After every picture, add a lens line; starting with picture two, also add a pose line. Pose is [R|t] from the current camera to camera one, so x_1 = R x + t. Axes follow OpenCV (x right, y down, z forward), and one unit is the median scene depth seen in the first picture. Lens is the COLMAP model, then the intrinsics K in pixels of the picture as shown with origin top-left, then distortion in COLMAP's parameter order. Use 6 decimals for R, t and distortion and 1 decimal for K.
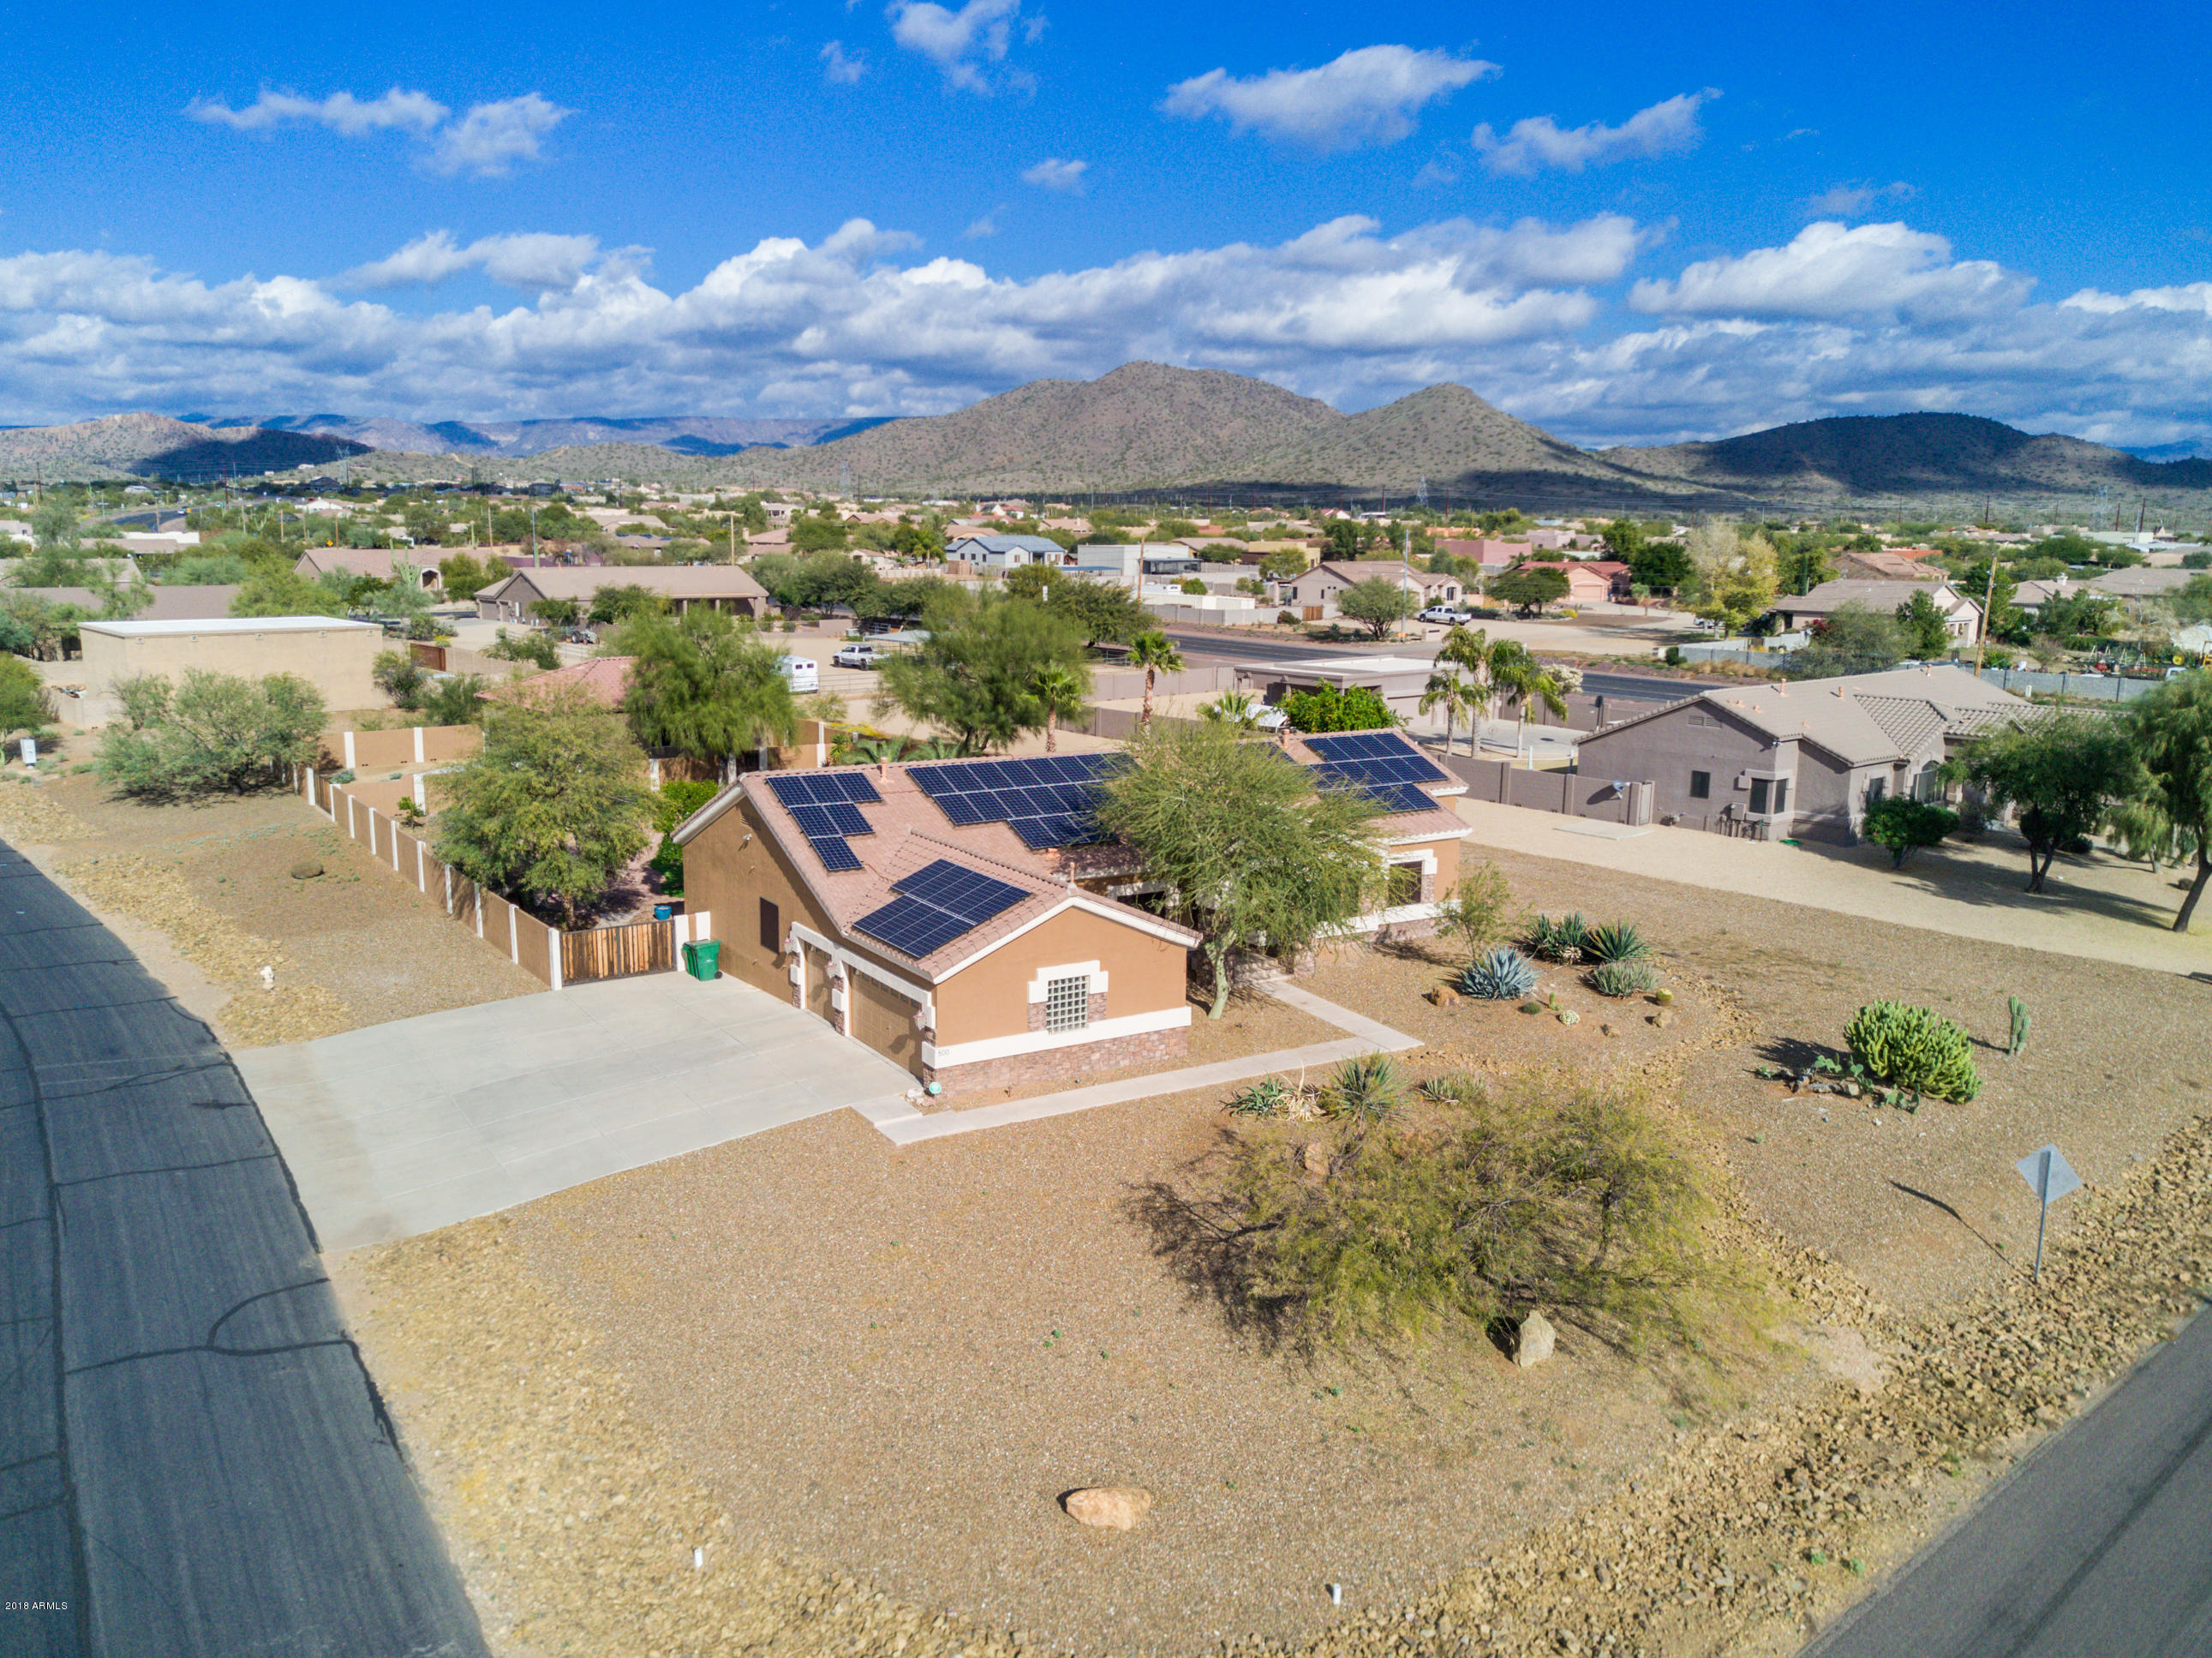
lens RADIAL K [[1701.2, 0, 1106.0], [0, 1701.2, 829.0], [0, 0, 1]] dist [0.031657, -0.089212]
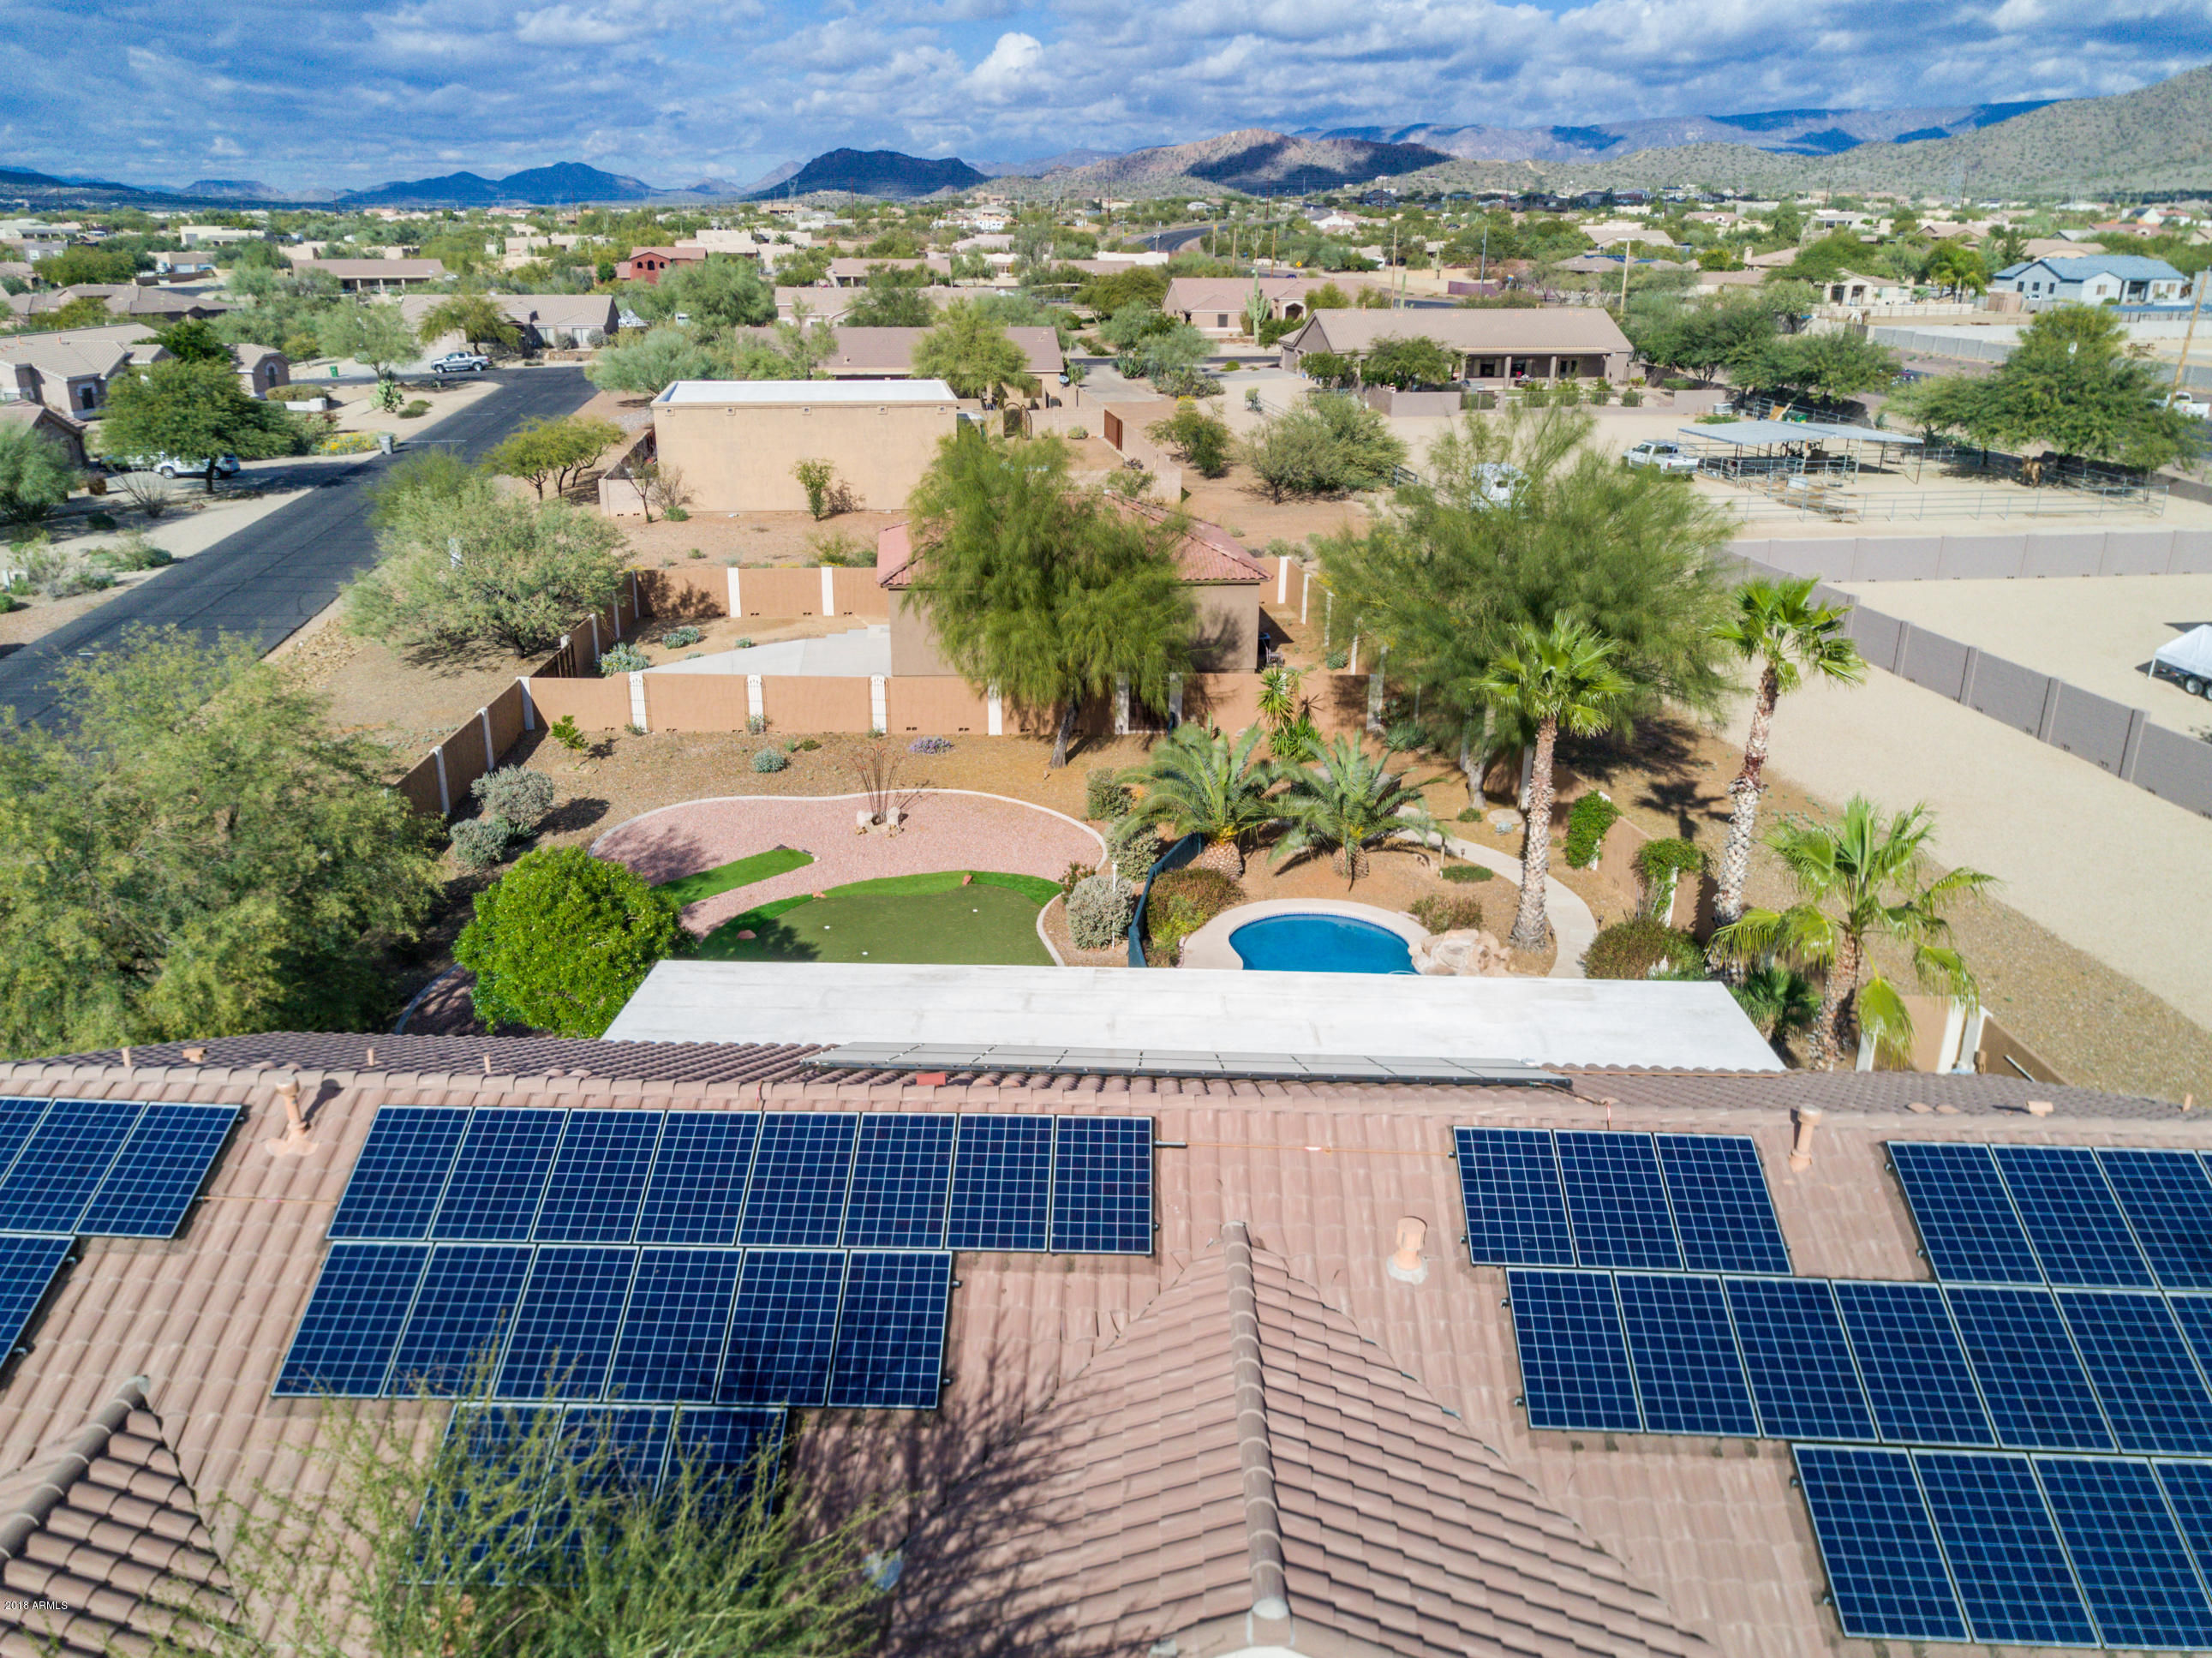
lens RADIAL K [[1713.9, 0, 1080.2], [0, 1713.9, 831.4], [0, 0, 1]] dist [-0.005312, 0.009528]
pose [[0.821874, 0.181230, -0.540073, 0.037340], [-0.093931, 0.978182, 0.185301, -0.036443], [0.561872, -0.101564, 0.820966, 0.173092]]
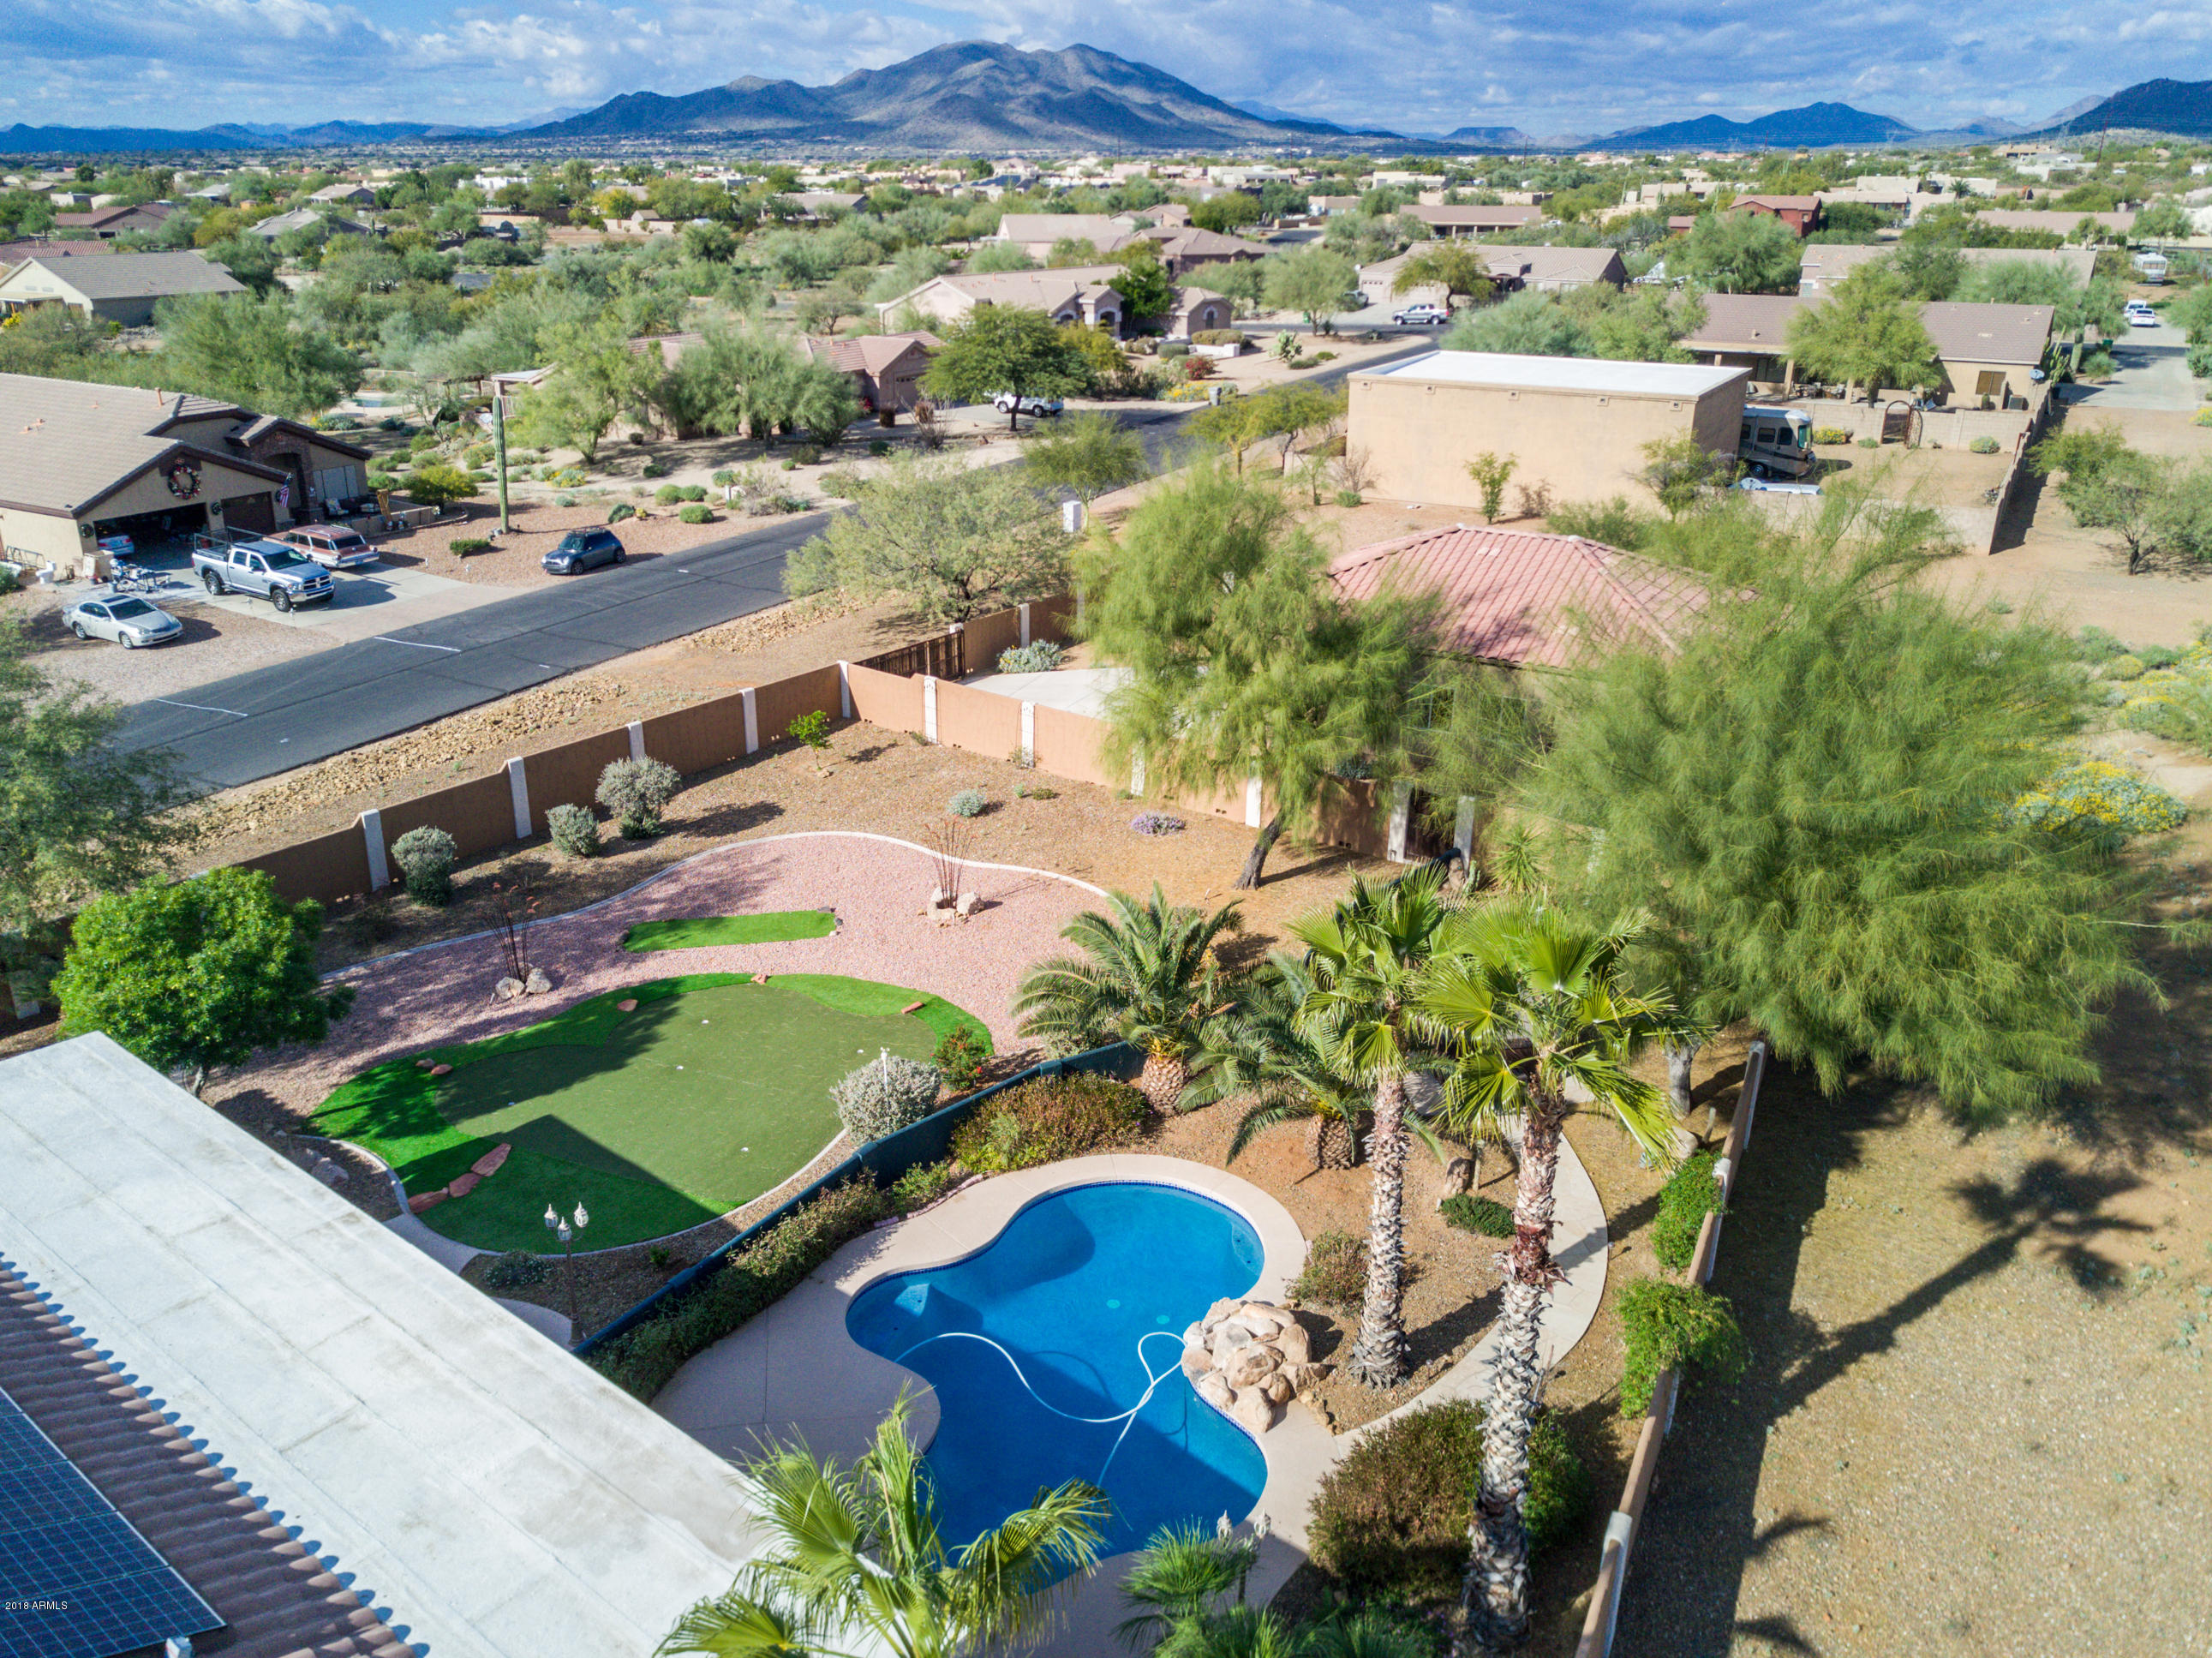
lens RADIAL K [[1682.9, 0, 1125.6], [0, 1682.9, 873.7], [0, 0, 1]] dist [0.017669, -0.004233]
pose [[0.322303, 0.356962, -0.876755, 0.057895], [-0.168926, 0.933001, 0.317763, -0.055340], [0.931442, 0.045691, 0.361009, 0.272819]]
